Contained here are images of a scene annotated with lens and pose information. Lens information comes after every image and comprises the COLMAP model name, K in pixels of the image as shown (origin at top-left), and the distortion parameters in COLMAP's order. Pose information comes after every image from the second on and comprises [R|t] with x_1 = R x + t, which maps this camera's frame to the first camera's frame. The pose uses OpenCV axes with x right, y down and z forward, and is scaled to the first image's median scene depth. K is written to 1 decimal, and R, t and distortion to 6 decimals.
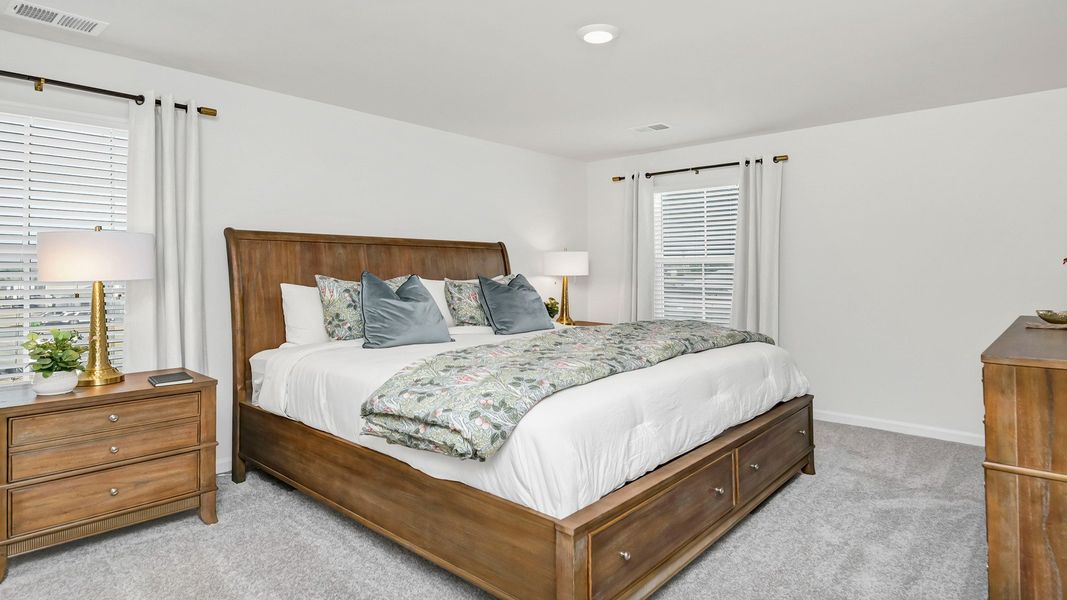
lens RADIAL K [[576.6, 0, 491.1], [0, 576.6, 258.4], [0, 0, 1]] dist [-0.003847, -0.001111]
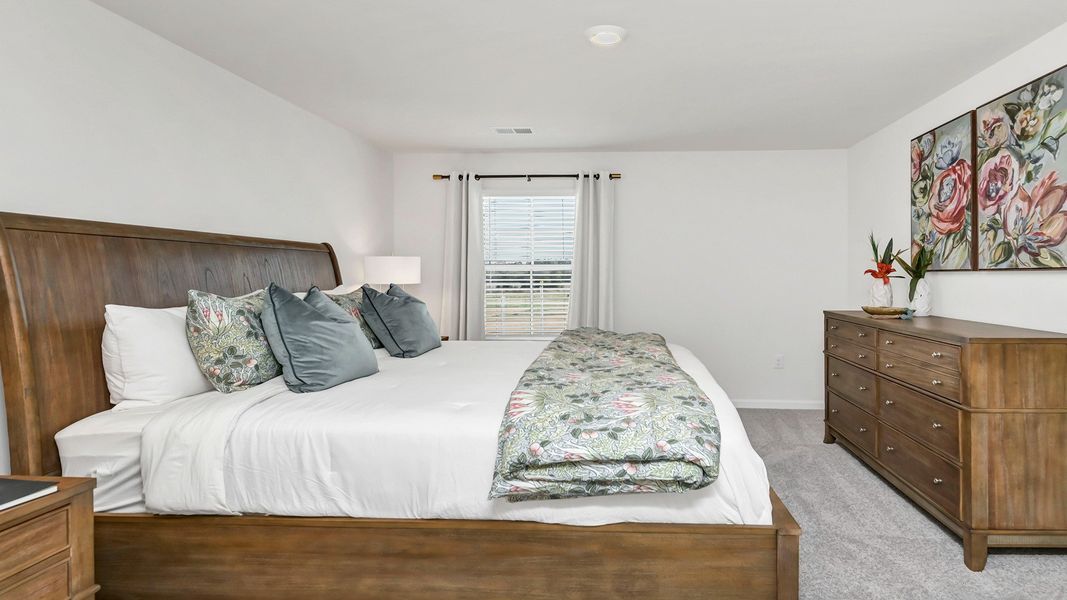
lens RADIAL K [[612.3, 0, 595.2], [0, 612.3, 284.7], [0, 0, 1]] dist [-0.001302, -0.003084]
pose [[0.761465, -0.011143, 0.648111, -0.403709], [-0.012379, 0.999420, 0.031727, -0.004263], [-0.648088, -0.032182, 0.760885, 0.187150]]
